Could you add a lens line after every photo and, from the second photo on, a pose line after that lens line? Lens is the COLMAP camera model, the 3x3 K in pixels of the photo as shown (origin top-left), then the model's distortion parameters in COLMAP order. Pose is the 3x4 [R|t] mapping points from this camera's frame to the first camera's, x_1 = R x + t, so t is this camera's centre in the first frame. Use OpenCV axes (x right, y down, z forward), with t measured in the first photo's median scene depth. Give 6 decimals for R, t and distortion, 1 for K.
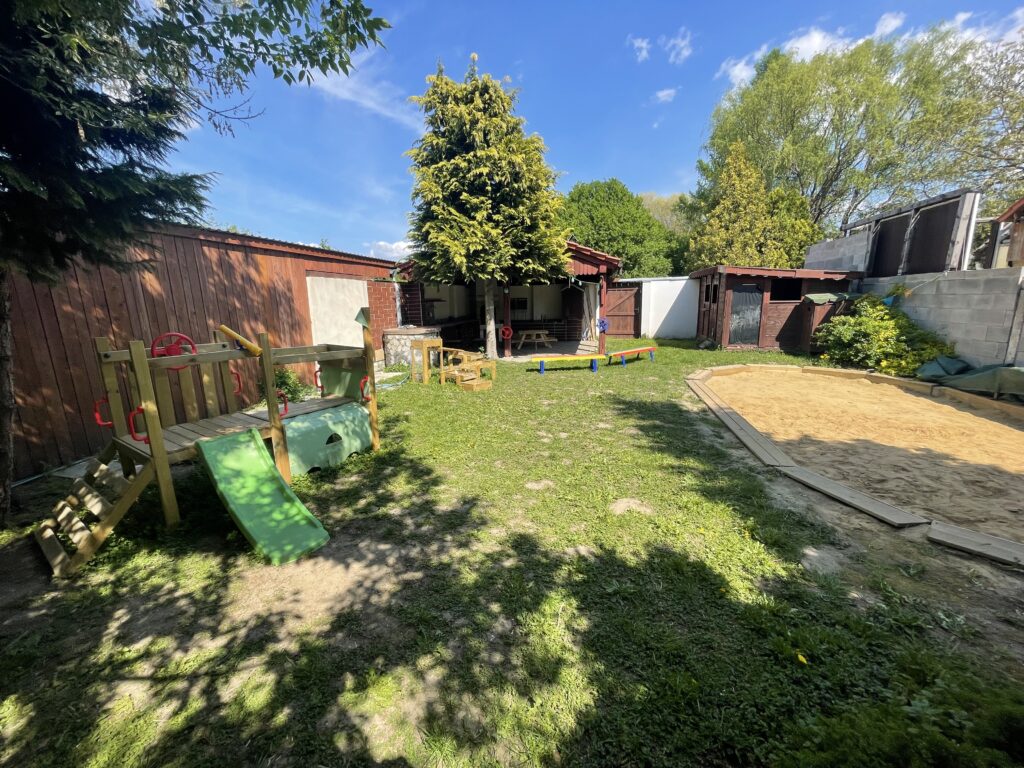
lens RADIAL K [[409.7, 0, 509.7], [0, 409.7, 383.4], [0, 0, 1]] dist [0.008401, -0.000030]
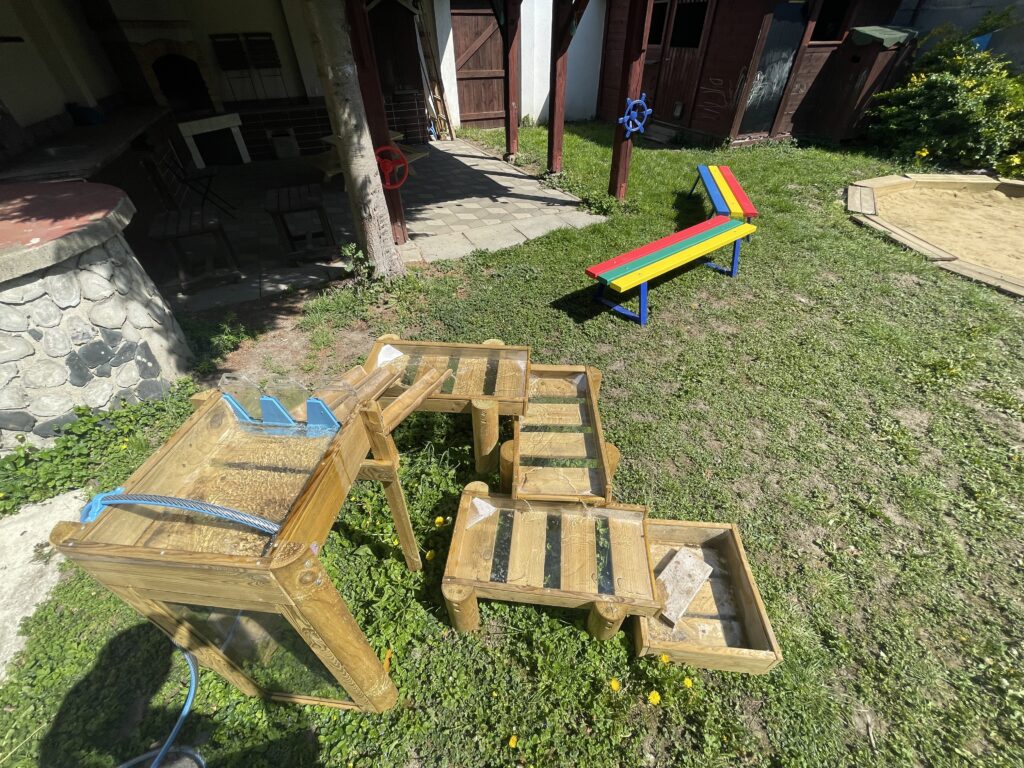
lens RADIAL K [[409.7, 0, 509.7], [0, 409.7, 383.4], [0, 0, 1]] dist [0.008401, -0.000030]
pose [[0.787656, -0.388610, 0.478101, -0.145363], [0.119798, 0.857782, 0.499859, -0.131198], [-0.604357, -0.336441, 0.722191, 0.683178]]
